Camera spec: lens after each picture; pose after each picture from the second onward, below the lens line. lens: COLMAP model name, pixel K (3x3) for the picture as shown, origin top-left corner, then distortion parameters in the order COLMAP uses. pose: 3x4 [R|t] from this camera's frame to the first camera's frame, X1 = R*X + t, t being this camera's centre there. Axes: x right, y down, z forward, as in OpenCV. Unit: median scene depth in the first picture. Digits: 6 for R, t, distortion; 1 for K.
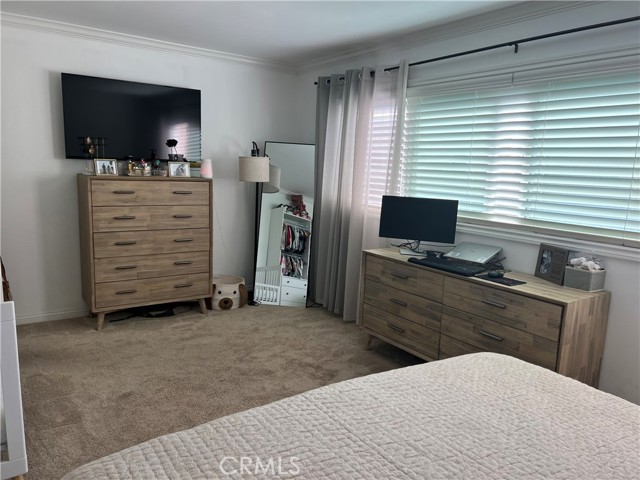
lens RADIAL K [[482.9, 0, 320.0], [0, 482.9, 240.0], [0, 0, 1]] dist [0.039597, -0.000887]
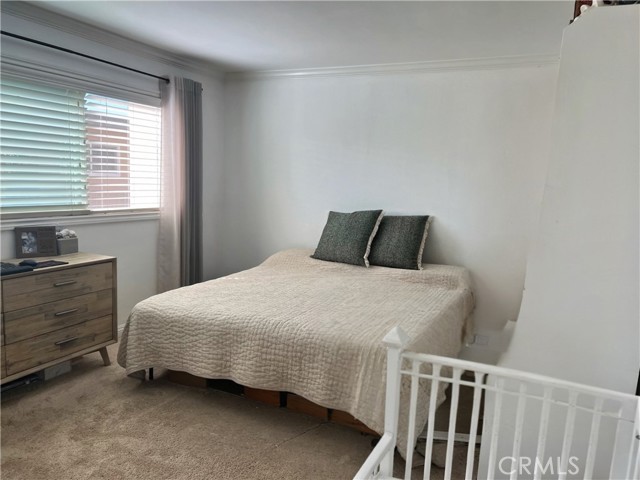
lens RADIAL K [[482.9, 0, 320.0], [0, 482.9, 240.0], [0, 0, 1]] dist [0.039597, -0.000887]
pose [[-0.481570, -0.180468, 0.857626, -0.838116], [0.068139, 0.967897, 0.241933, -0.190019], [-0.873755, 0.174945, -0.453813, 0.944972]]
